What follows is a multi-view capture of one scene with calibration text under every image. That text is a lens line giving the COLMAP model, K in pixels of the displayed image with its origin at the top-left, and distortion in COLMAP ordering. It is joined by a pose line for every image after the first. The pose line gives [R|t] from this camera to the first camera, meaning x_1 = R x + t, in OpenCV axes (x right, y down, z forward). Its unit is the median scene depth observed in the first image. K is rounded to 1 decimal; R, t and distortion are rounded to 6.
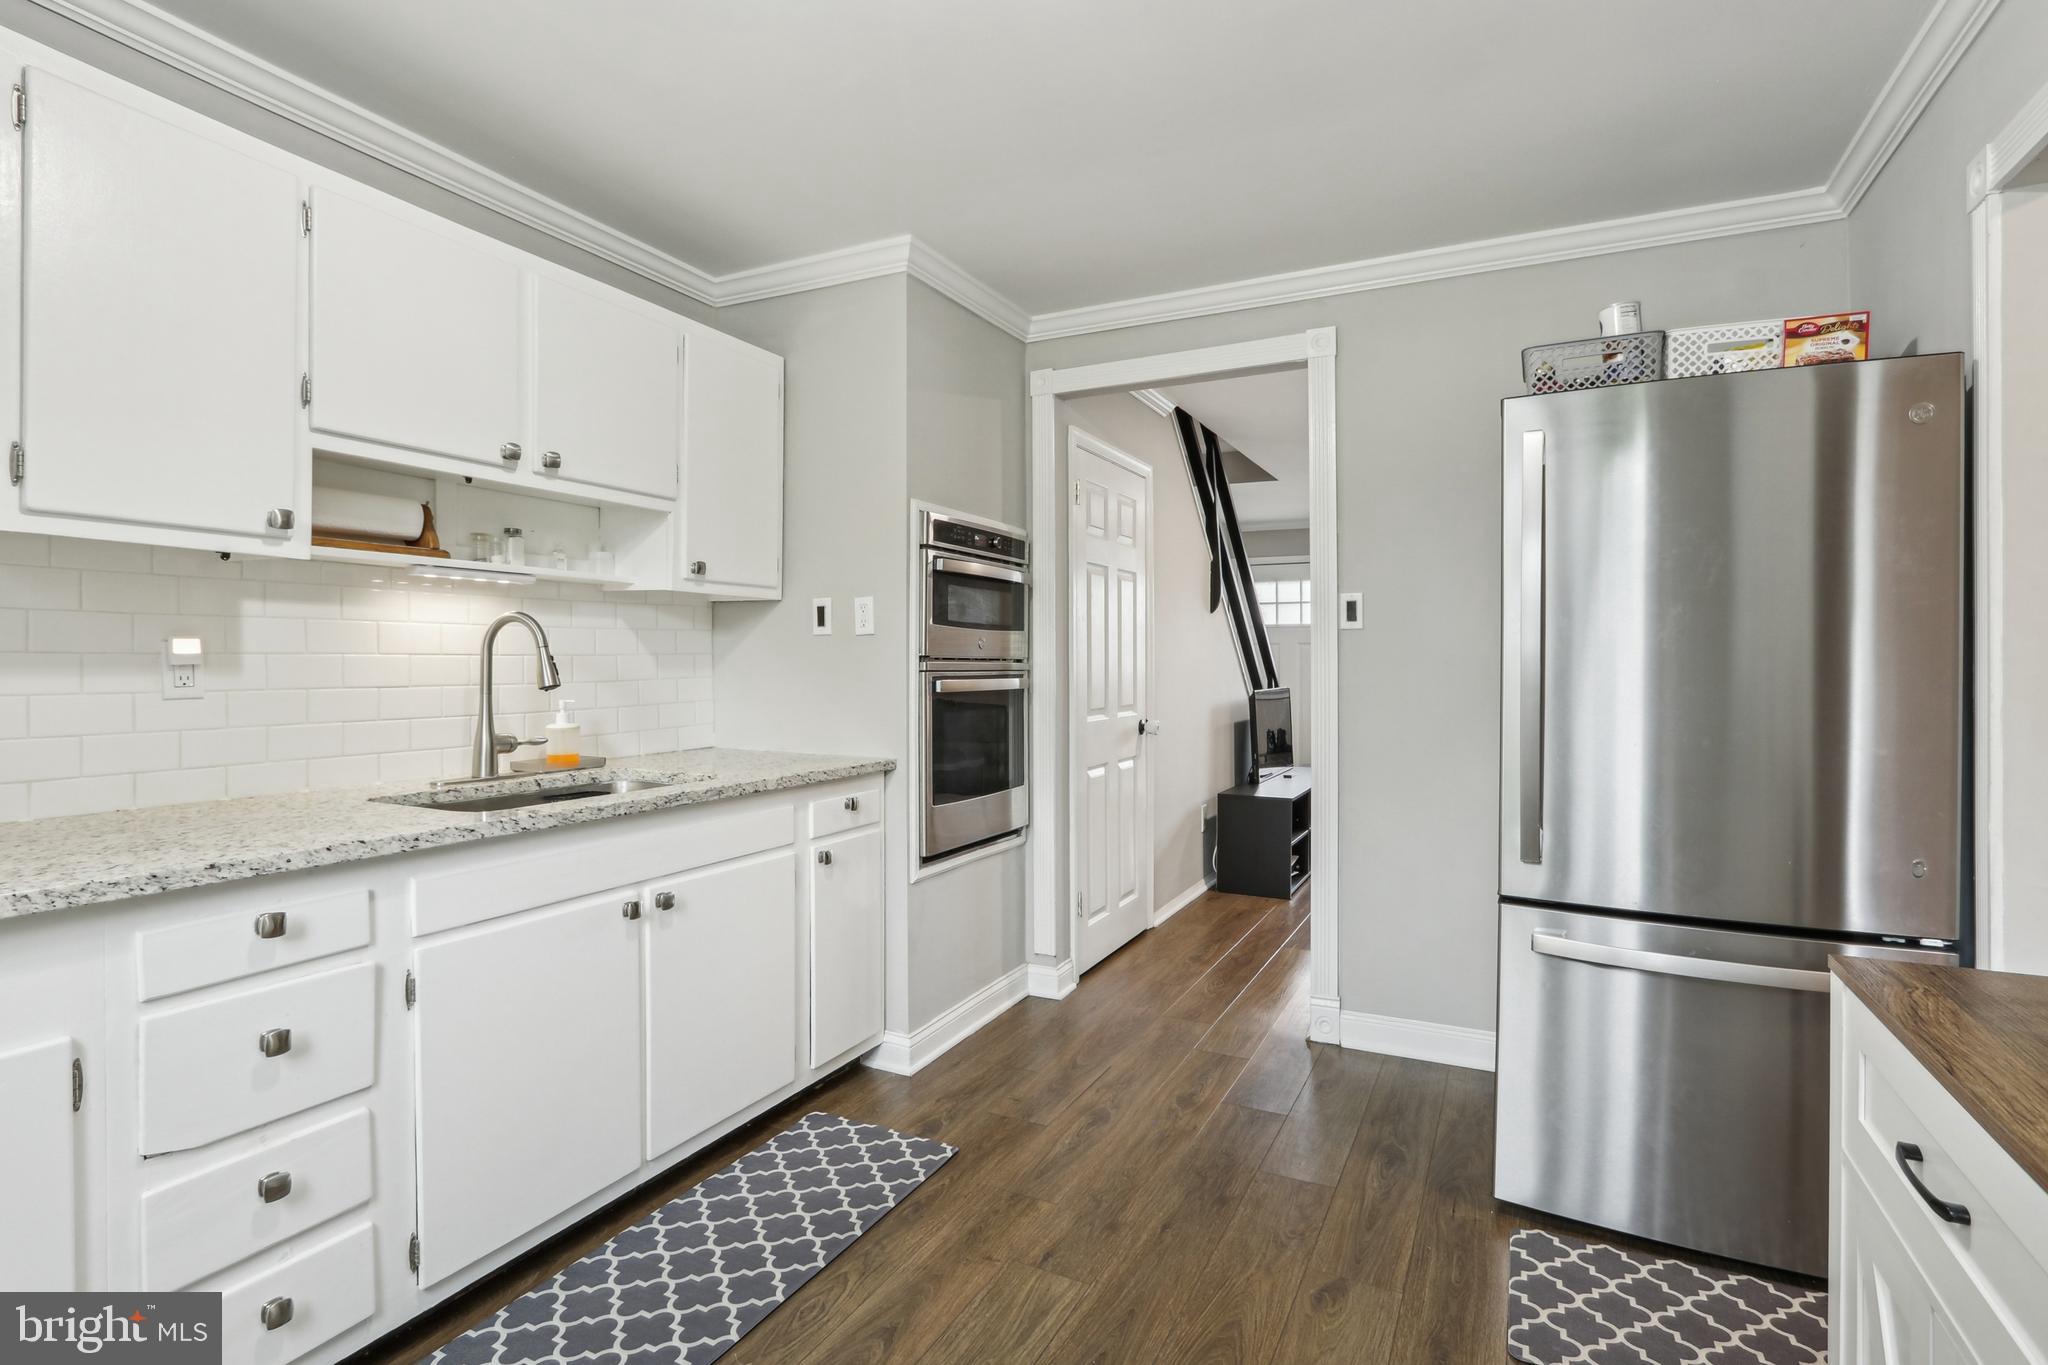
lens RADIAL K [[999.6, 0, 1023.3], [0, 999.6, 662.3], [0, 0, 1]] dist [-0.010109, -0.002319]
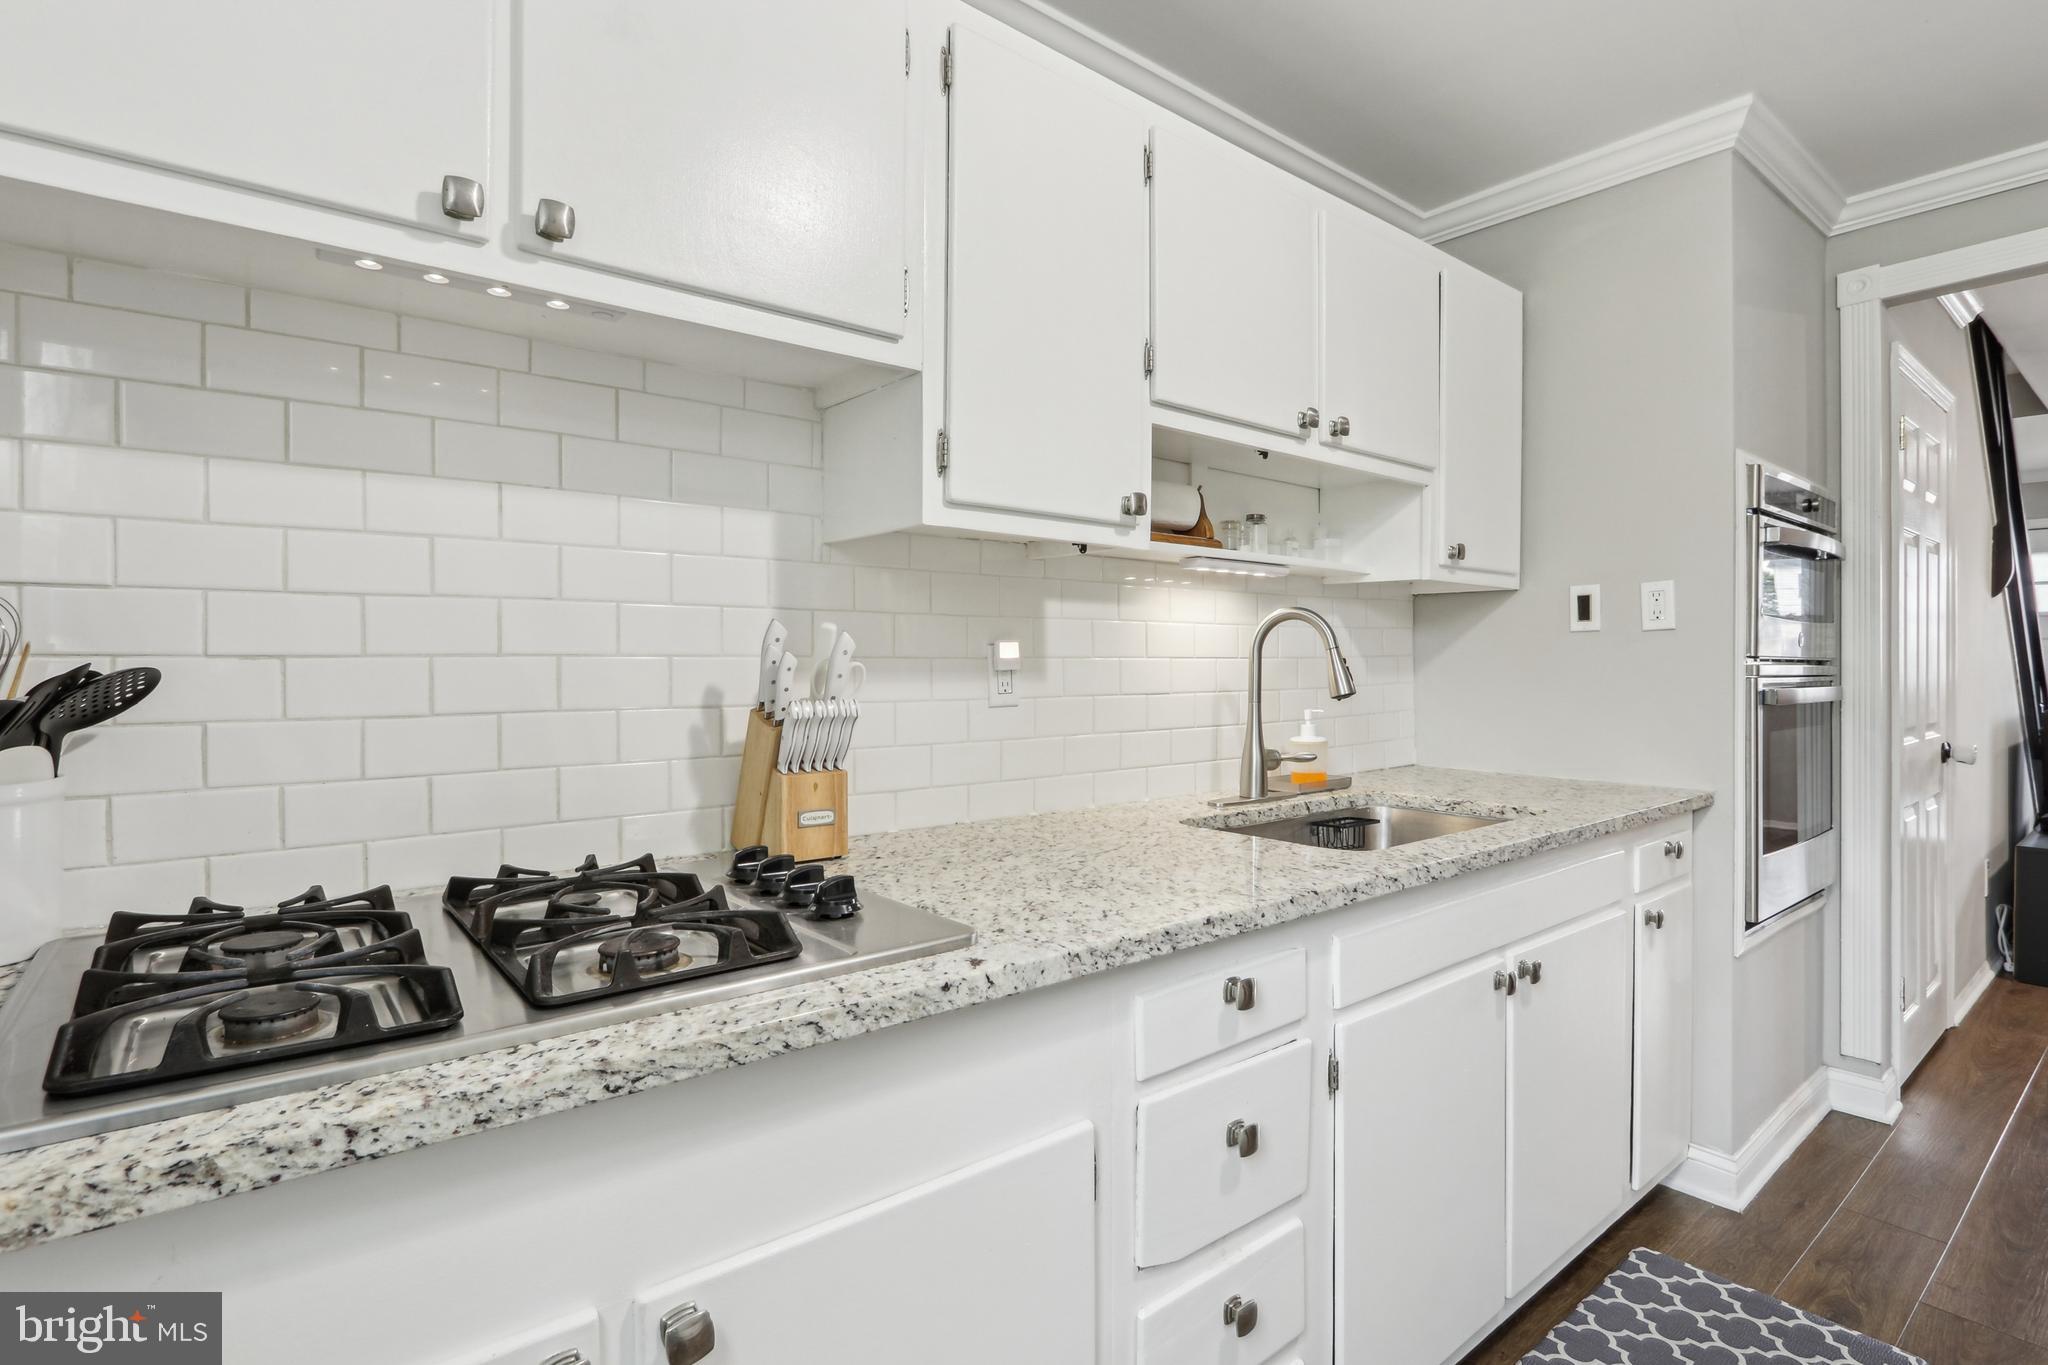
lens RADIAL K [[999.6, 0, 1022.5], [0, 999.6, 665.4], [0, 0, 1]] dist [-0.010109, -0.002319]
pose [[0.913788, -0.001646, -0.406188, -0.346391], [0.002309, 0.999997, 0.001141, -0.002303], [0.406184, -0.001981, 0.913789, 0.107539]]
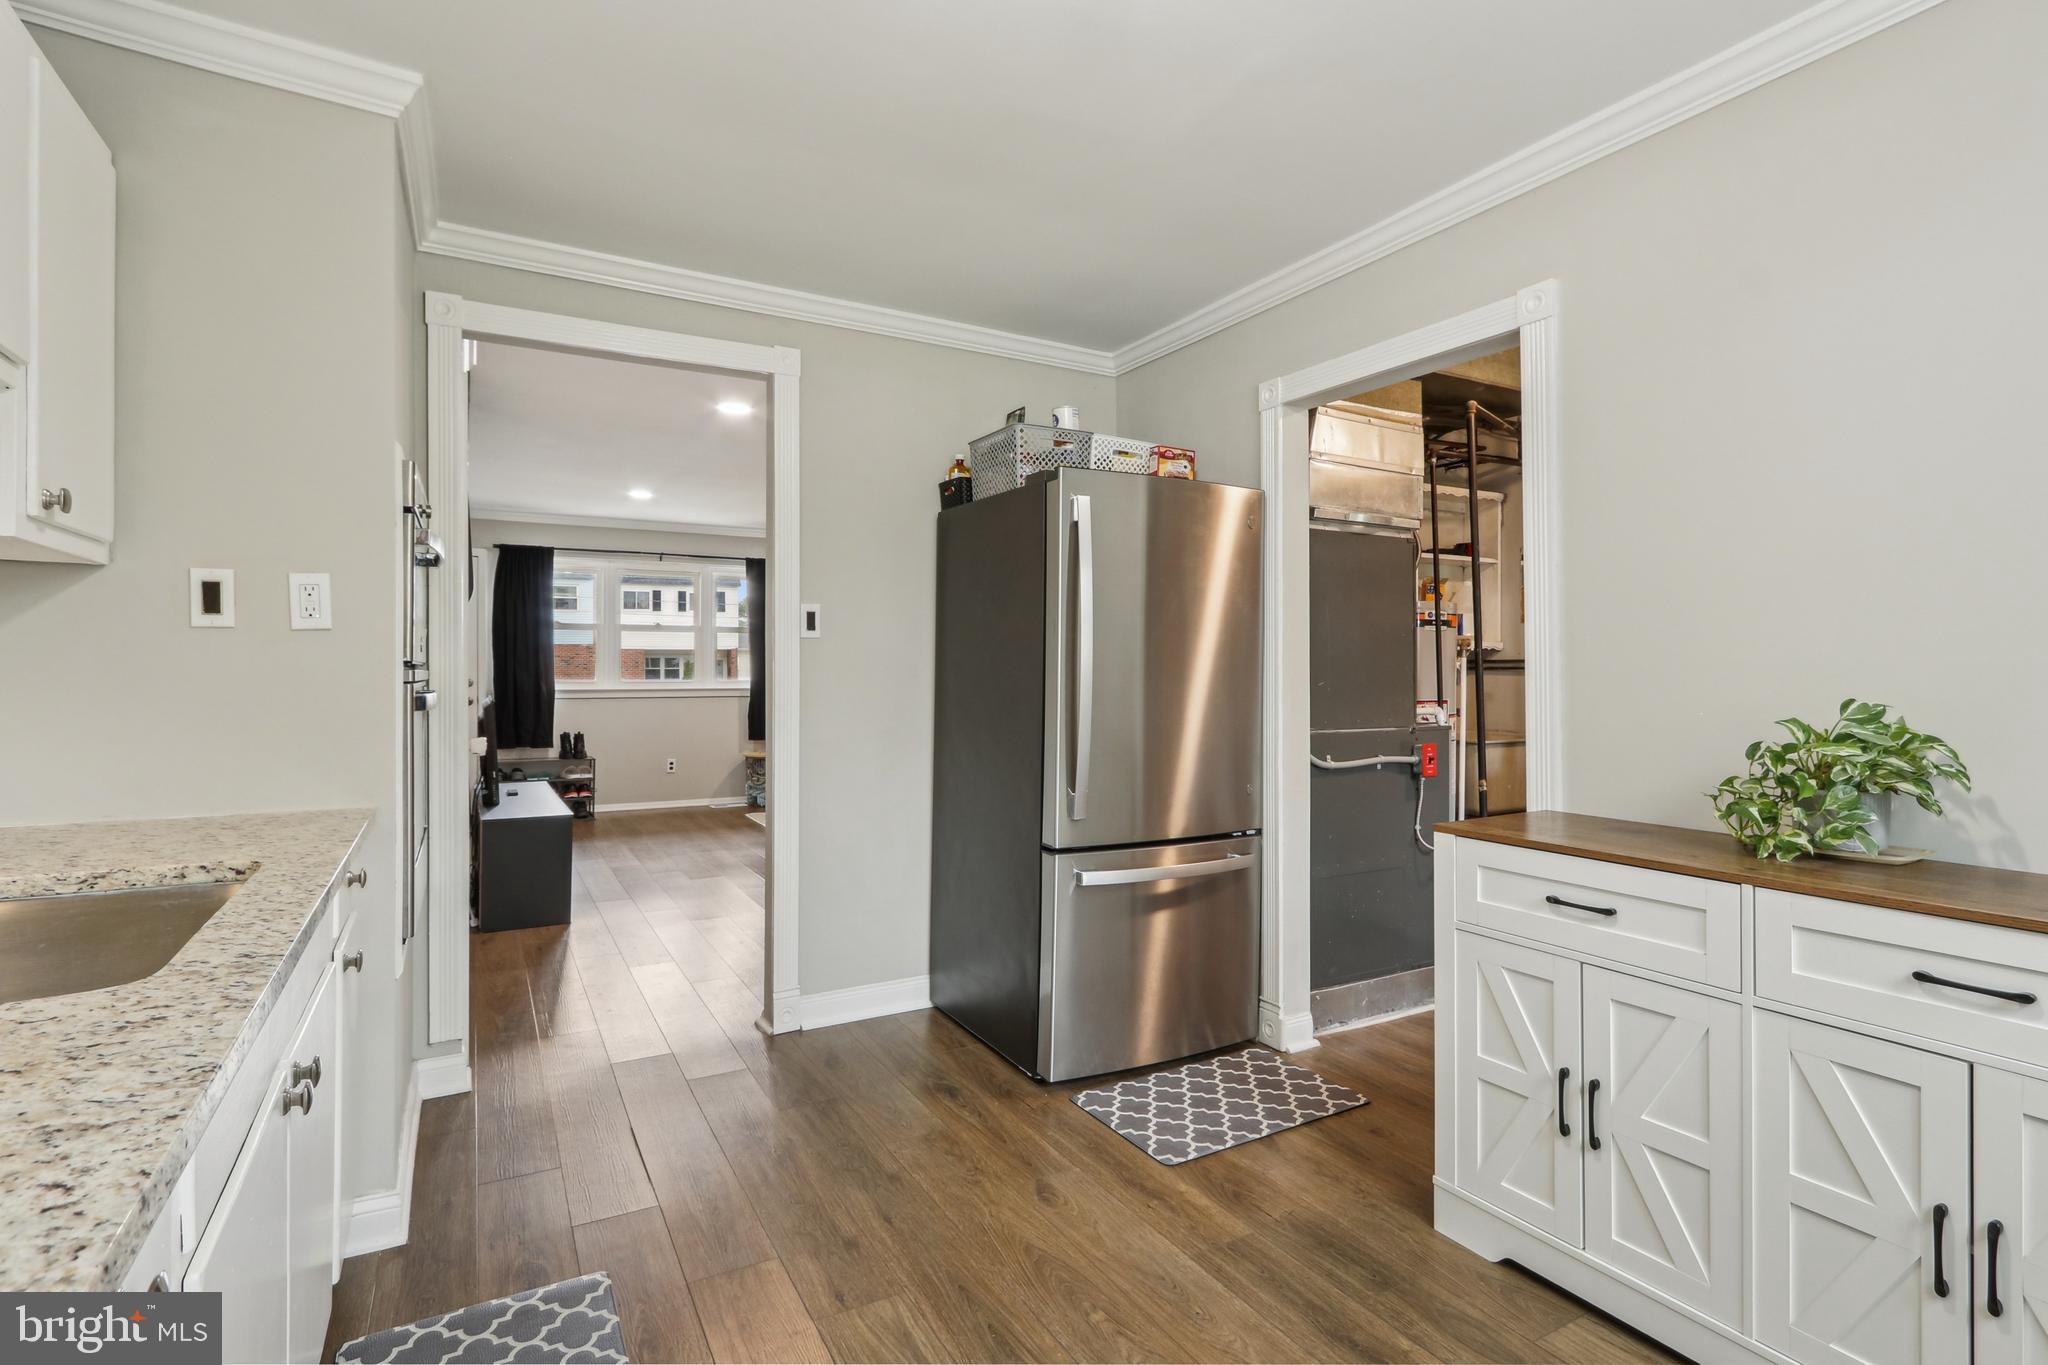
lens RADIAL K [[999.6, 0, 1018.2], [0, 999.6, 678.5], [0, 0, 1]] dist [-0.010109, -0.002319]
pose [[0.547413, -0.009534, 0.836808, -0.535460], [0.000744, 0.999940, 0.010905, -0.001492], [-0.836862, -0.005347, 0.547388, 0.276116]]
